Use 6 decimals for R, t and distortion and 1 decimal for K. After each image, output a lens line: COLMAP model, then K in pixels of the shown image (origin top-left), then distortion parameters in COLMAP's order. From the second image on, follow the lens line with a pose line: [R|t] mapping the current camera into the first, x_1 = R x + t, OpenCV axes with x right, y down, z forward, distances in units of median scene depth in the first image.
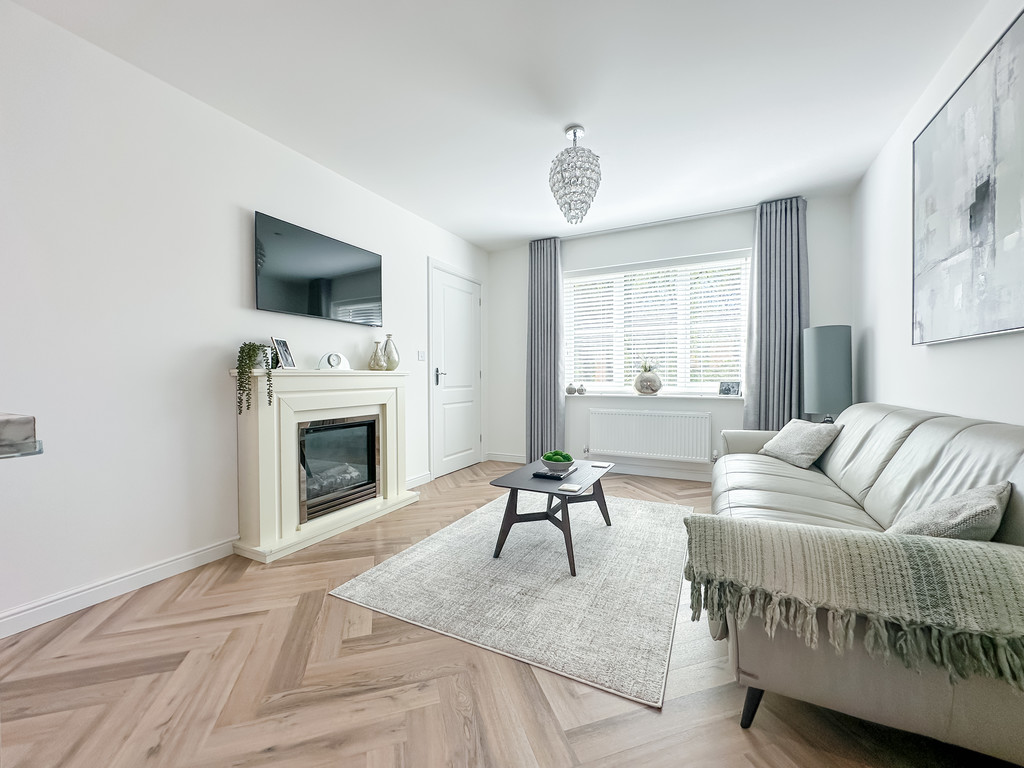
lens RADIAL K [[407.6, 0, 513.3], [0, 407.6, 382.3], [0, 0, 1]] dist [-0.001790, 0.000365]
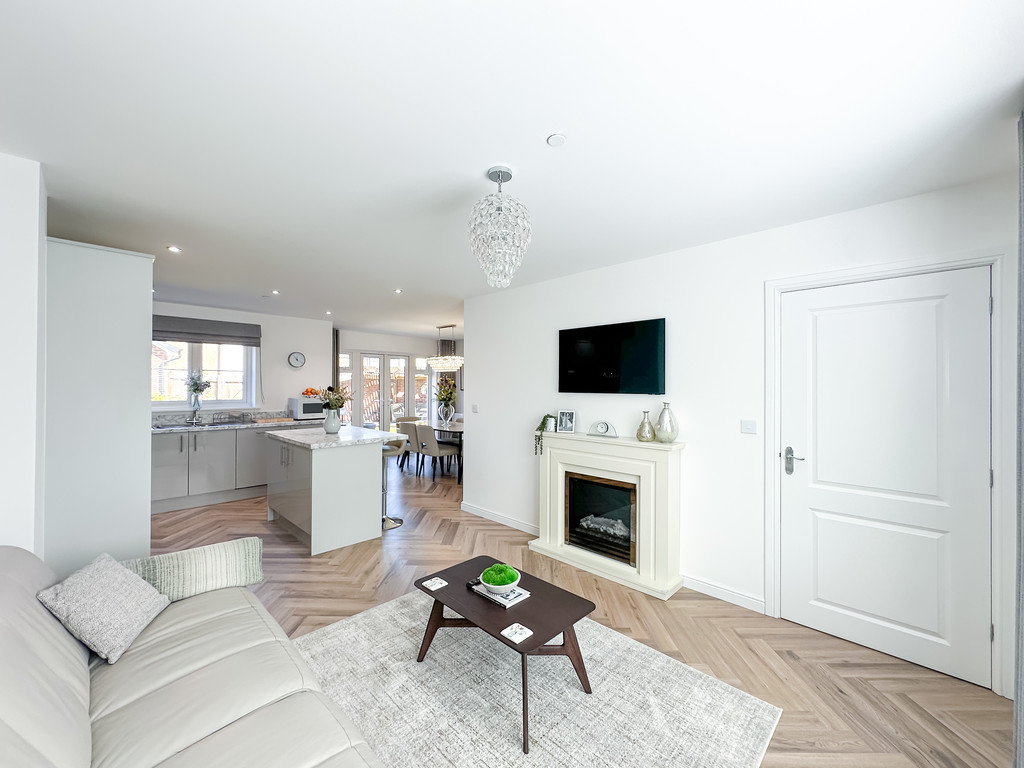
lens RADIAL K [[407.6, 0, 514.6], [0, 407.6, 382.0], [0, 0, 1]] dist [-0.001790, 0.000365]
pose [[-0.298057, -0.006823, -0.954524, 0.570770], [-0.020234, 0.999795, -0.000828, -0.133473], [0.954334, 0.019067, -0.298134, 0.805605]]
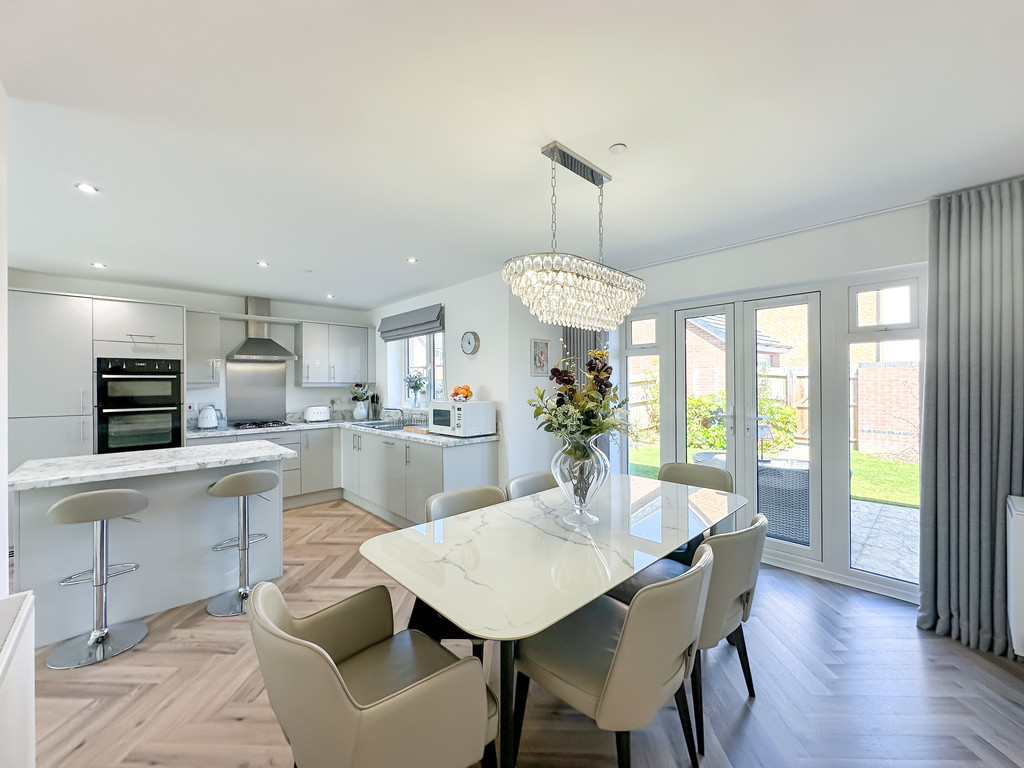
lens RADIAL K [[407.6, 0, 511.6], [0, 407.6, 388.0], [0, 0, 1]] dist [-0.001790, 0.000365]
pose [[-0.941594, 0.007522, 0.336666, -1.132217], [0.017012, 0.999537, 0.025245, -0.112649], [-0.336320, 0.029498, -0.941286, 0.476439]]
